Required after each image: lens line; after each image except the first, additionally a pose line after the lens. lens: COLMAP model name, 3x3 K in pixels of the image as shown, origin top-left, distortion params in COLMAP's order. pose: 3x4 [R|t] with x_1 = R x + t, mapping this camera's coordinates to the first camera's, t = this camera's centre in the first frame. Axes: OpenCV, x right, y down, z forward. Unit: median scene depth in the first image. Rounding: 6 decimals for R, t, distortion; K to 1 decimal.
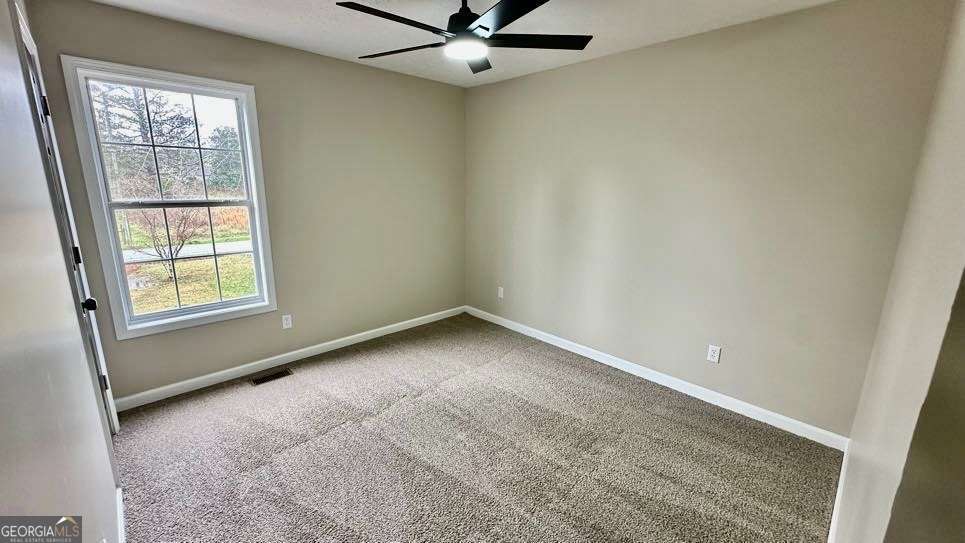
lens RADIAL K [[384.8, 0, 486.2], [0, 384.8, 272.0], [0, 0, 1]] dist [-0.001996, -0.000142]
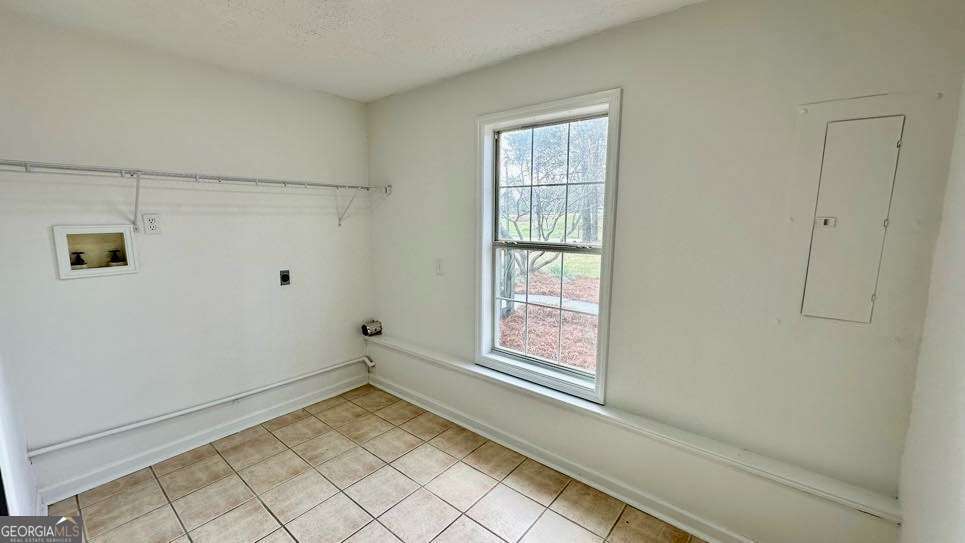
lens RADIAL K [[384.8, 0, 486.2], [0, 384.8, 272.0], [0, 0, 1]] dist [-0.001996, -0.000142]
pose [[0.123628, 0.125697, -0.984336, 0.081514], [-0.235133, 0.967407, 0.094003, -0.166217], [0.964069, 0.219828, 0.149154, 0.727365]]
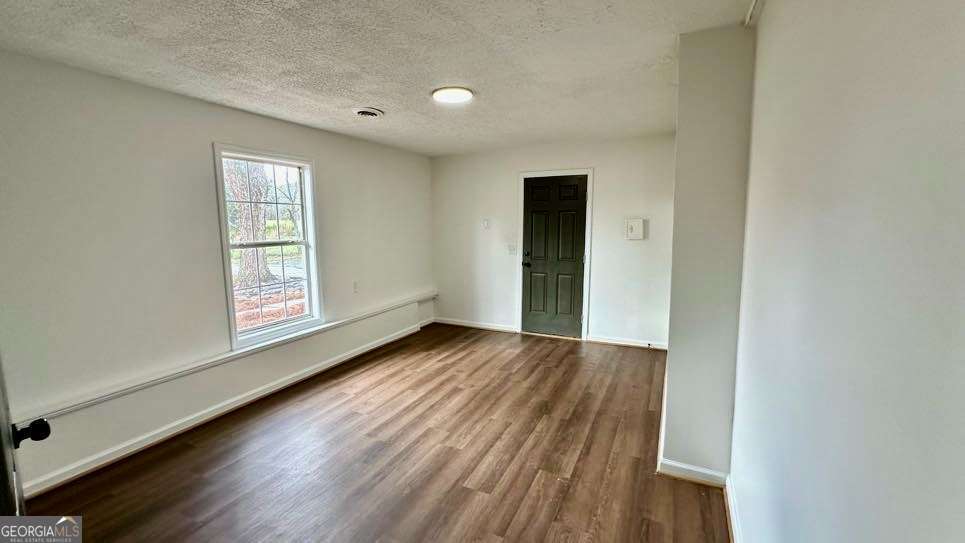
lens RADIAL K [[384.8, 0, 486.2], [0, 384.8, 272.0], [0, 0, 1]] dist [-0.001996, -0.000142]
pose [[0.940231, -0.066978, 0.333885, -0.504165], [0.099889, 0.991583, -0.082377, 0.100180], [-0.325557, 0.110805, 0.939007, -0.468652]]
